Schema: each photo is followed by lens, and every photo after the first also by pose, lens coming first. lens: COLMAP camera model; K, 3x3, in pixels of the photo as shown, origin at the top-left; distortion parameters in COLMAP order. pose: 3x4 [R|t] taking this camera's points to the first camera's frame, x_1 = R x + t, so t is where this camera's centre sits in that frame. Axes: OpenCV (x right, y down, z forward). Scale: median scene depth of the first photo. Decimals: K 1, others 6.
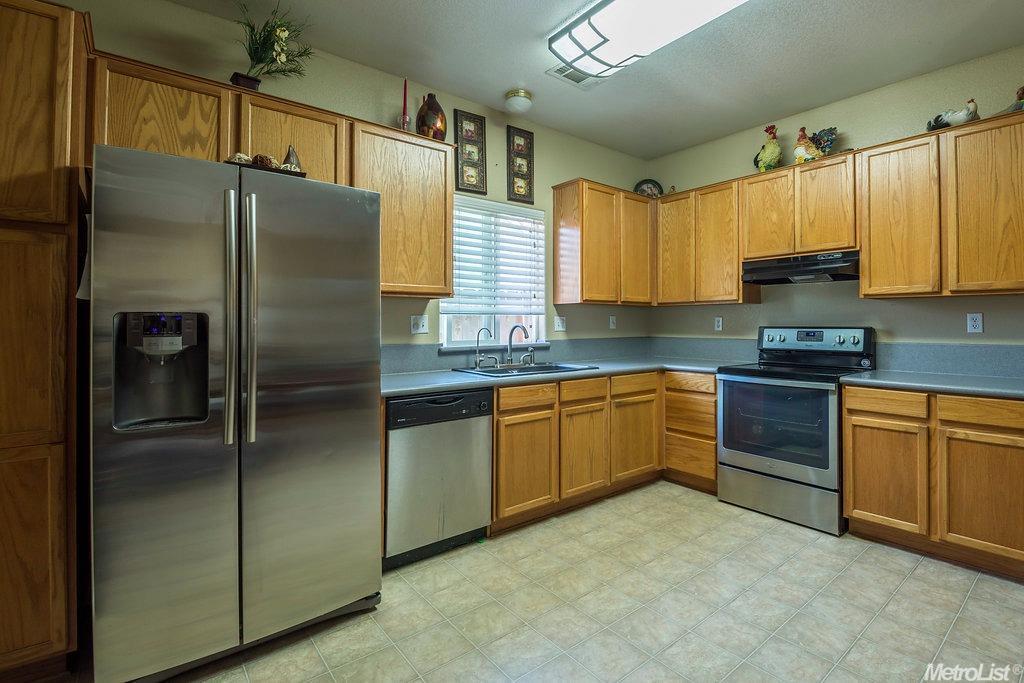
lens RADIAL K [[476.1, 0, 557.8], [0, 476.1, 320.9], [0, 0, 1]] dist [-0.010235, -0.006522]
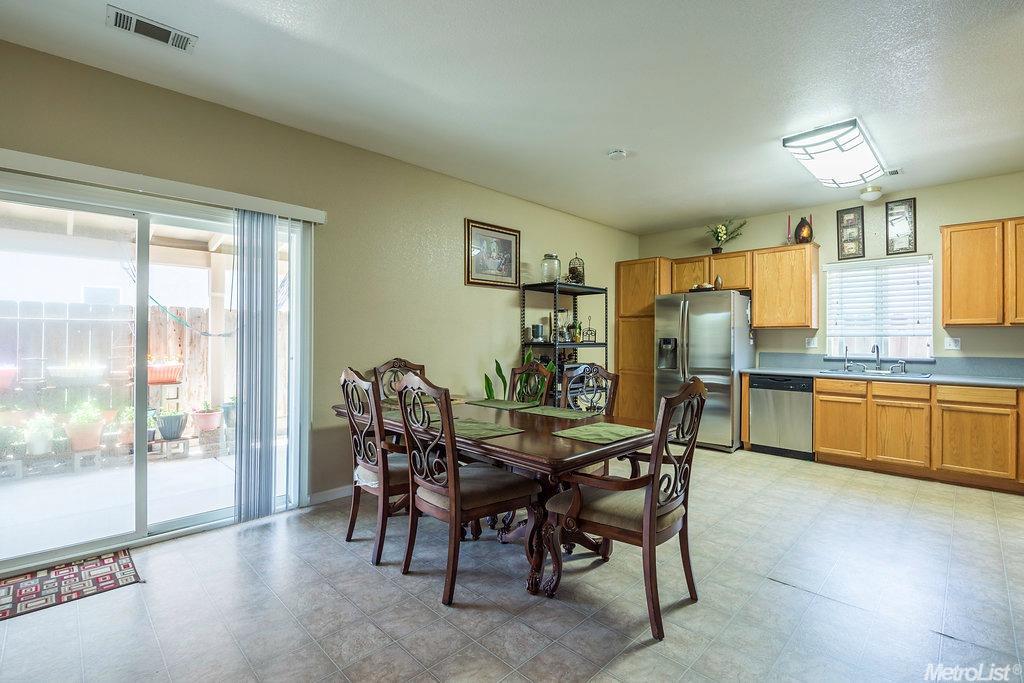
lens RADIAL K [[476.1, 0, 505.2], [0, 476.1, 338.6], [0, 0, 1]] dist [-0.010235, -0.006522]
pose [[0.079505, 0.000990, -0.996834, 1.343765], [-0.000401, 0.999999, 0.000961, -0.008900], [0.996834, 0.000324, 0.079506, -0.270875]]
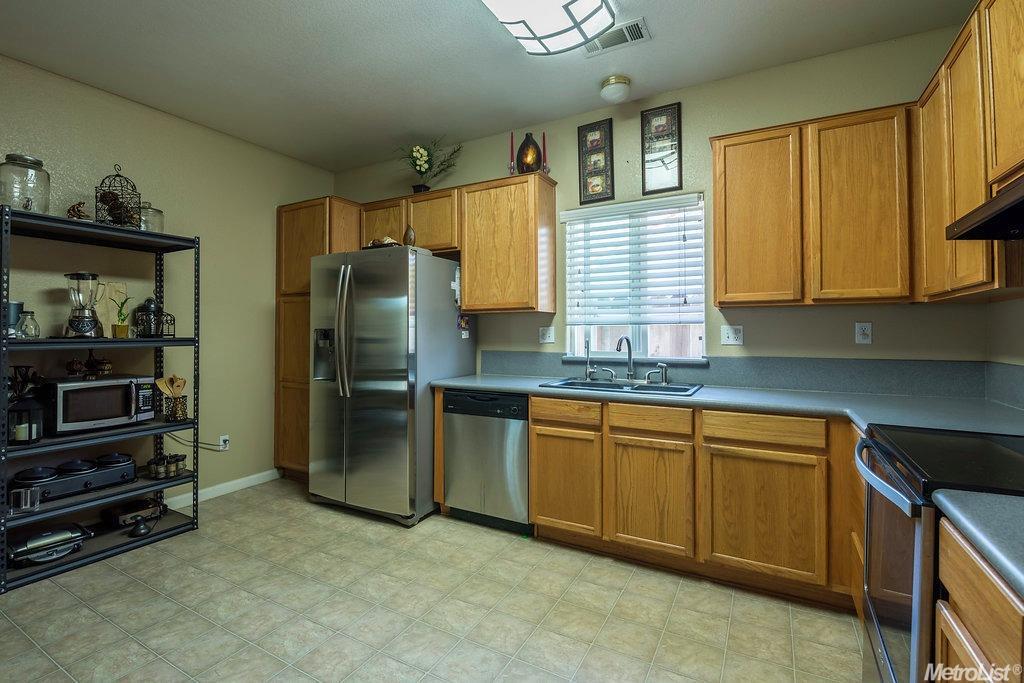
lens RADIAL K [[476.1, 0, 490.1], [0, 476.1, 327.8], [0, 0, 1]] dist [-0.010235, -0.006522]
pose [[0.324804, -0.007436, -0.945752, 0.714853], [0.005058, 0.999968, -0.006126, -0.003161], [0.945768, -0.002794, 0.324832, 0.493531]]
